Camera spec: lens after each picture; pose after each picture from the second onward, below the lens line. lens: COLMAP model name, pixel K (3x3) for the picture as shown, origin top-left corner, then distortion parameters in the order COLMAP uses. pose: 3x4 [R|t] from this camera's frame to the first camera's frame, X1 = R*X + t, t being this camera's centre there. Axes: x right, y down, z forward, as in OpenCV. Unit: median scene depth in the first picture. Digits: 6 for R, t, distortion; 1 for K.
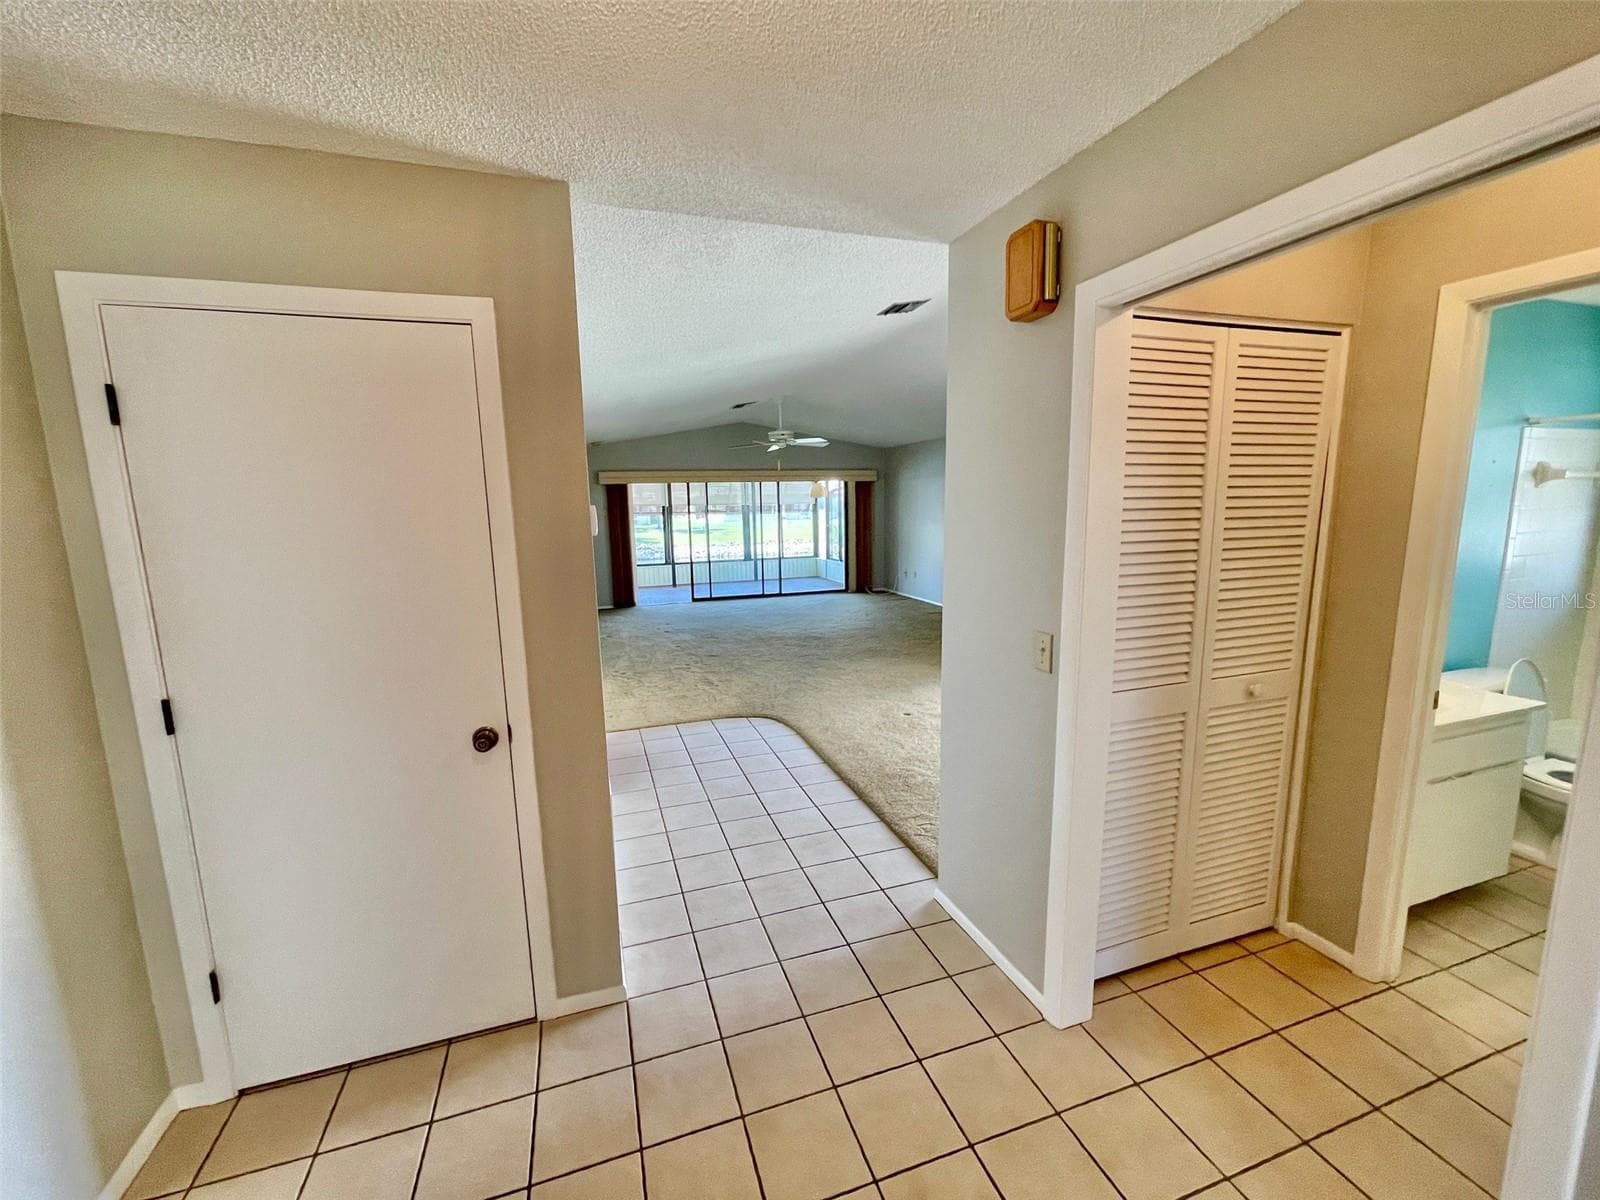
lens RADIAL K [[649.3, 0, 801.6], [0, 649.3, 602.1], [0, 0, 1]] dist [-0.002510, 0.001436]
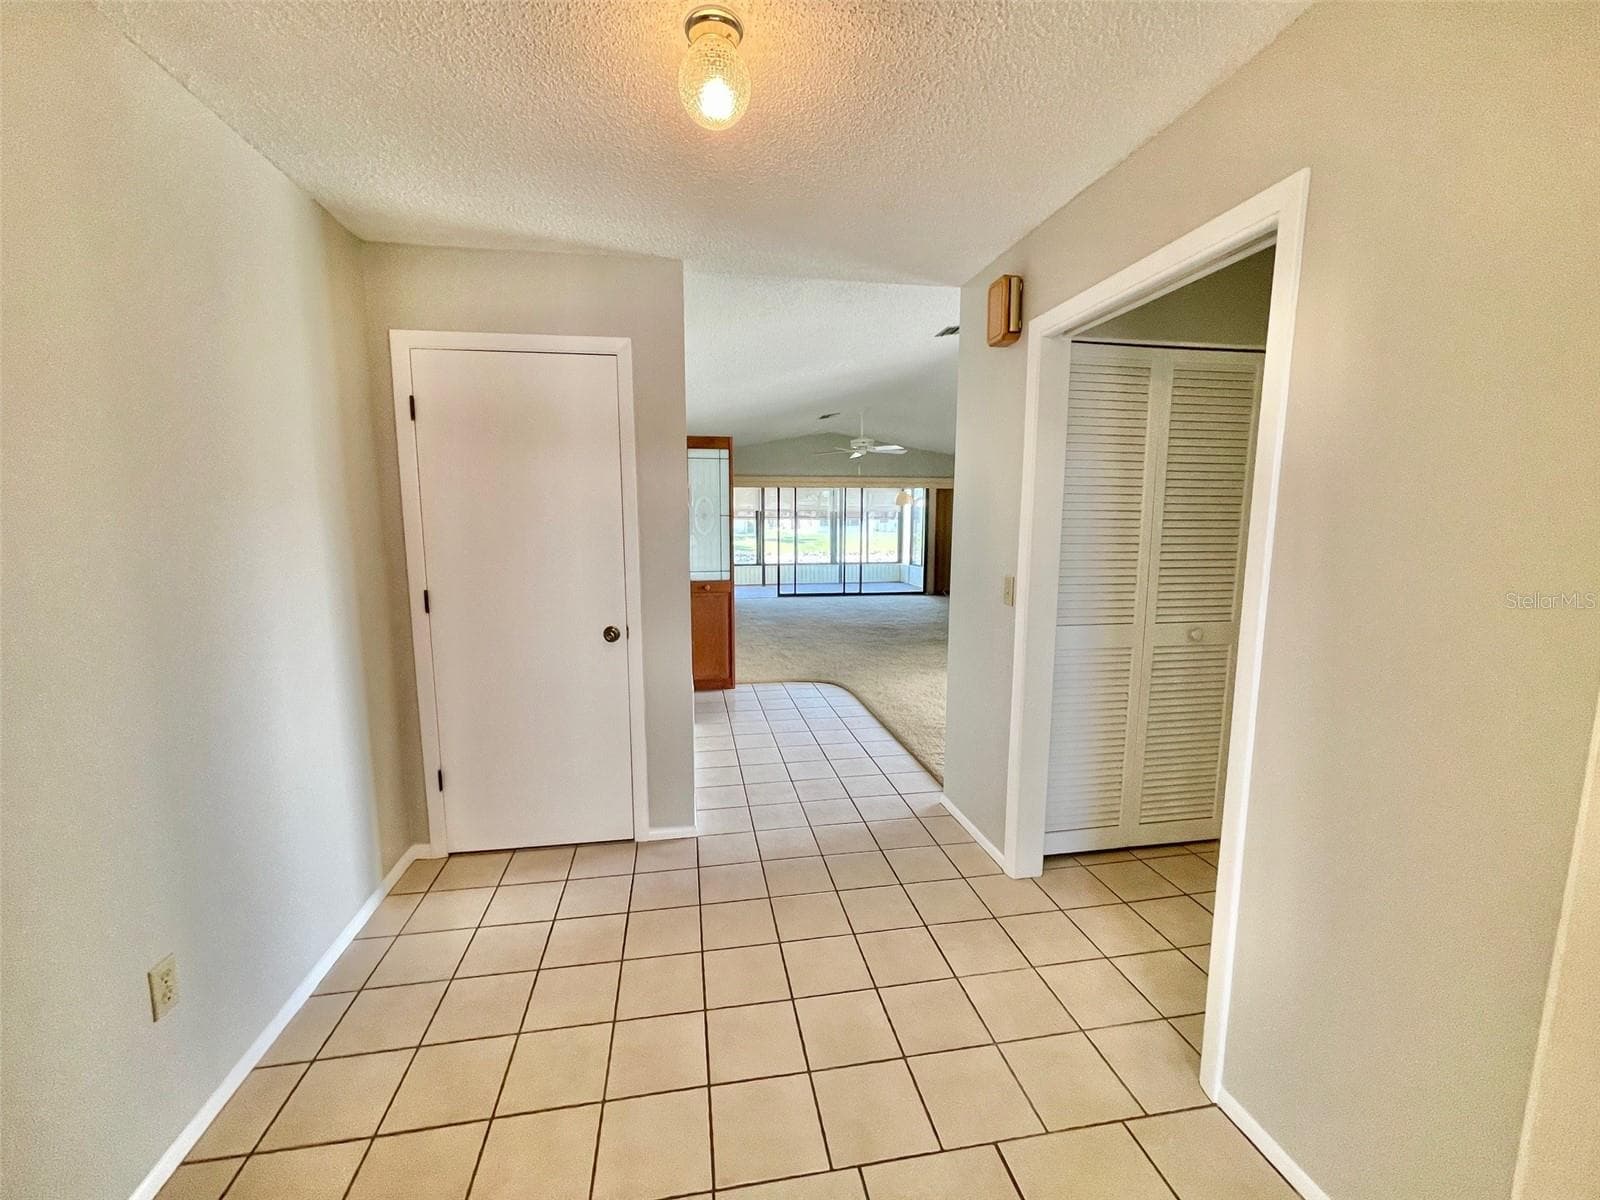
lens RADIAL K [[649.3, 0, 800.7], [0, 649.3, 599.4], [0, 0, 1]] dist [-0.002510, 0.001436]
pose [[0.989128, 0.038074, -0.142041, 0.069857], [-0.041359, 0.998939, -0.020244, 0.070399], [0.141120, 0.025898, 0.989654, -0.194196]]
